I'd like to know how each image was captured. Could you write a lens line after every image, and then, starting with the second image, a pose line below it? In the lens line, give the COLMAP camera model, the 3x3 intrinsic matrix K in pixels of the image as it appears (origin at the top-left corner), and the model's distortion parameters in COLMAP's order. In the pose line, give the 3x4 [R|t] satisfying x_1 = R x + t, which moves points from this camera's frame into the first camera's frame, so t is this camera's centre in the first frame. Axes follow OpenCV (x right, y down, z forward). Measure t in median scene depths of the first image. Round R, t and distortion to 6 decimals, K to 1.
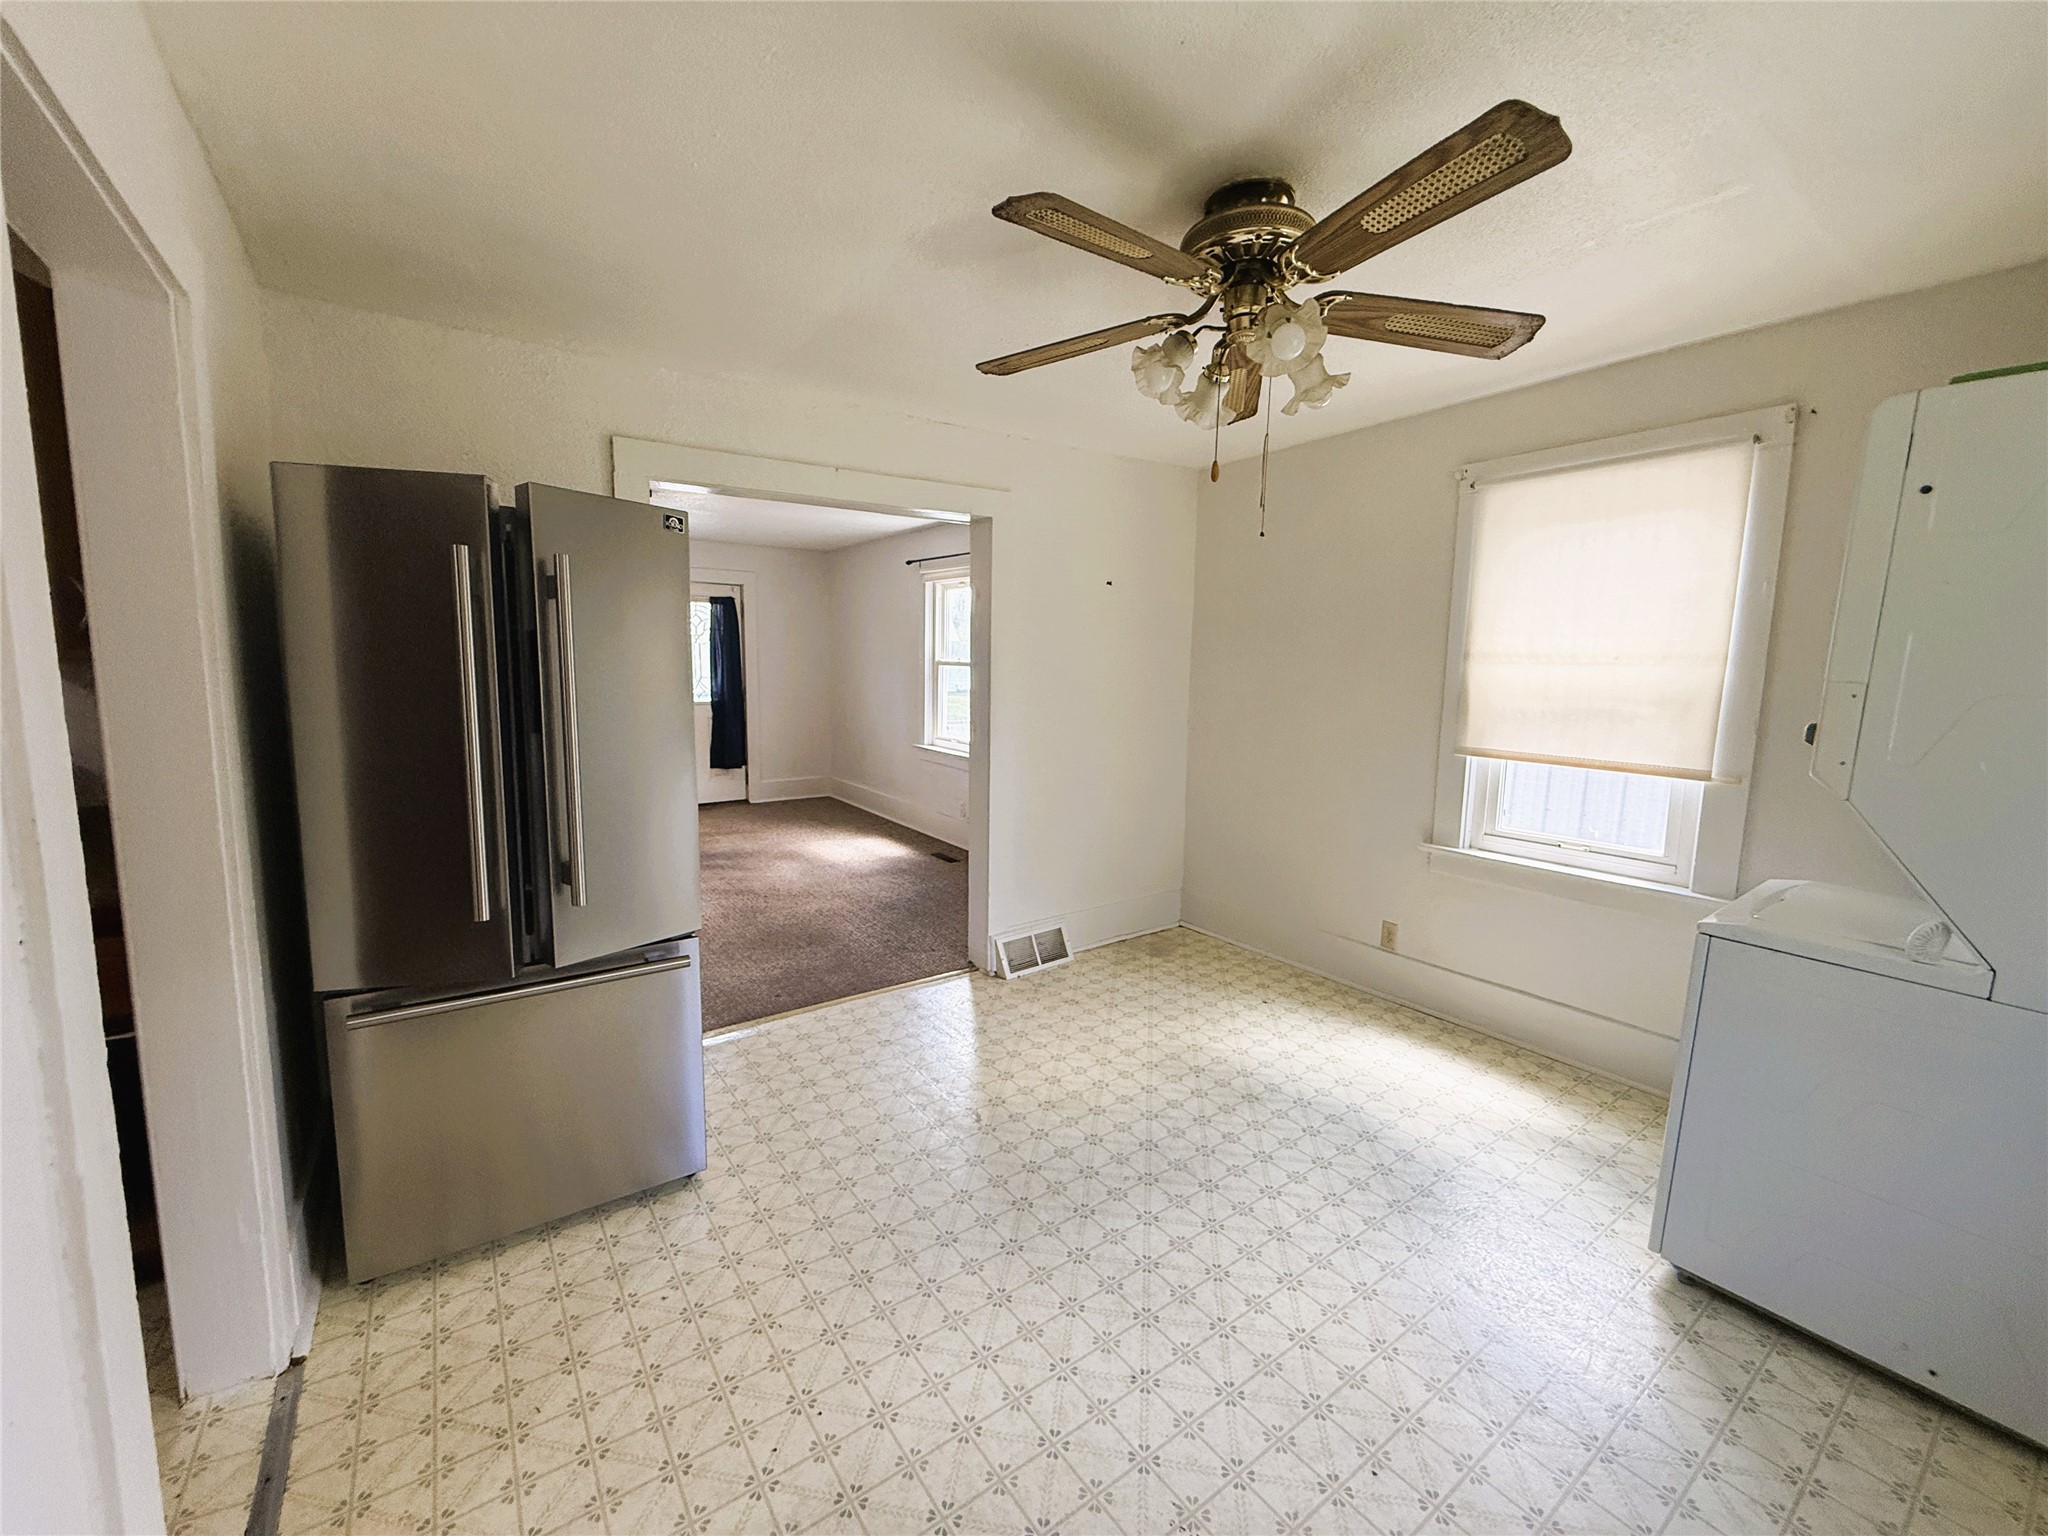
lens RADIAL K [[816.4, 0, 1017.8], [0, 816.4, 767.2], [0, 0, 1]] dist [-0.001273, -0.000359]
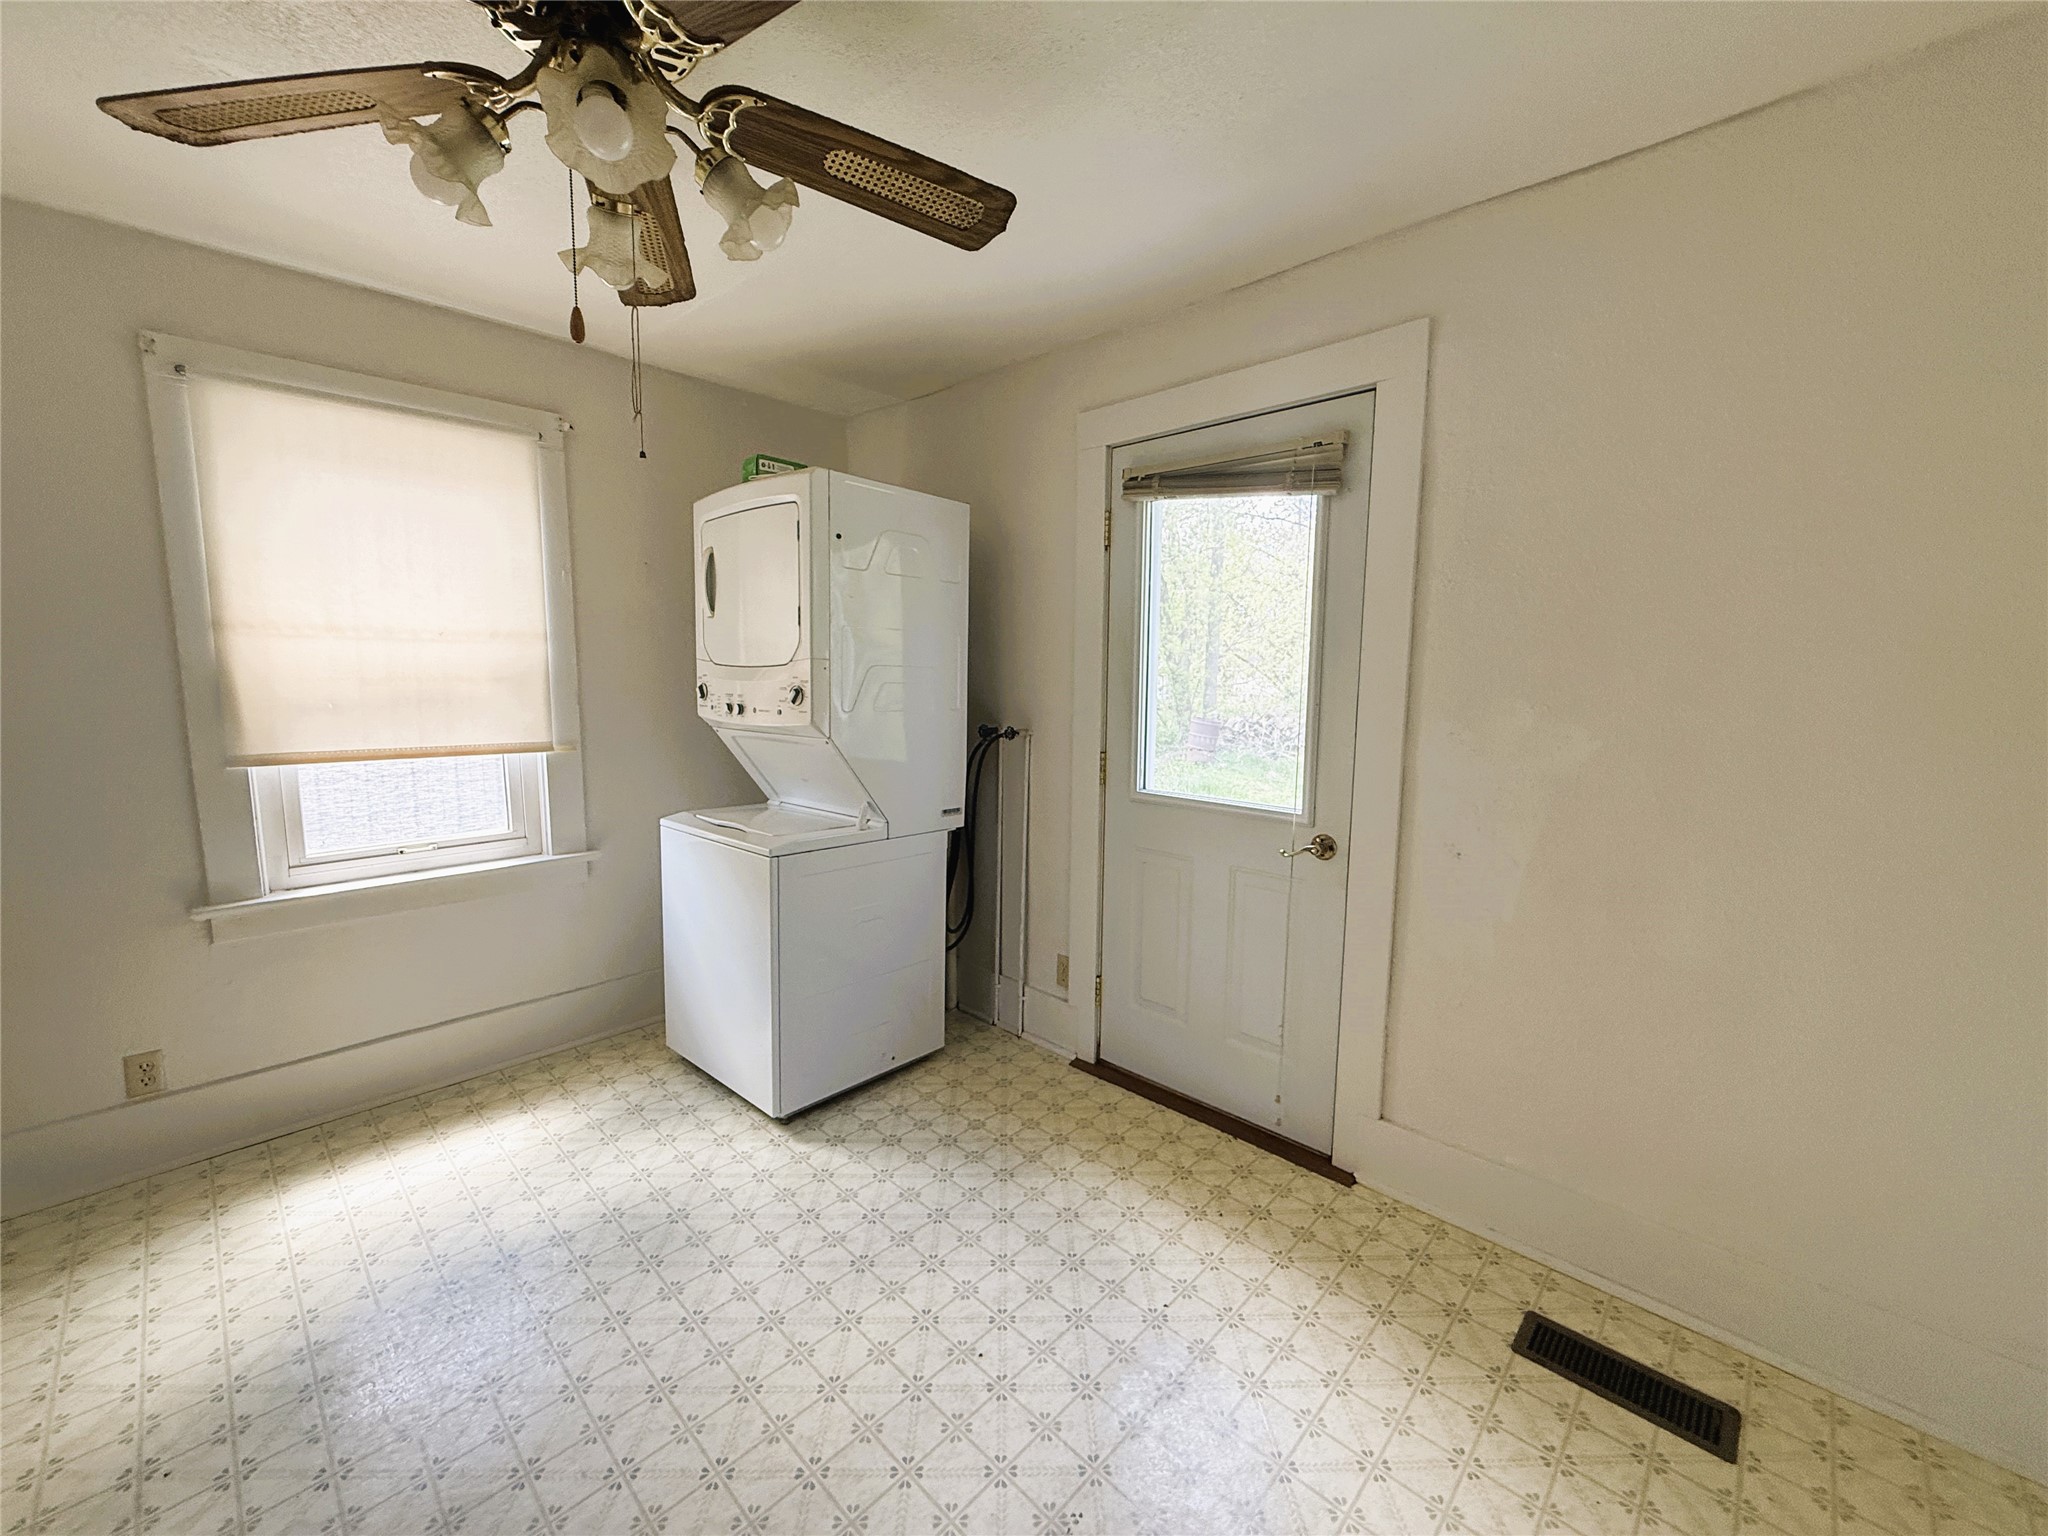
lens RADIAL K [[816.4, 0, 1017.8], [0, 816.4, 767.2], [0, 0, 1]] dist [-0.001273, -0.000359]
pose [[-0.184251, -0.140113, 0.972841, -0.314005], [0.106378, 0.981130, 0.161454, -0.069063], [-0.977106, 0.133237, -0.165869, 0.563445]]
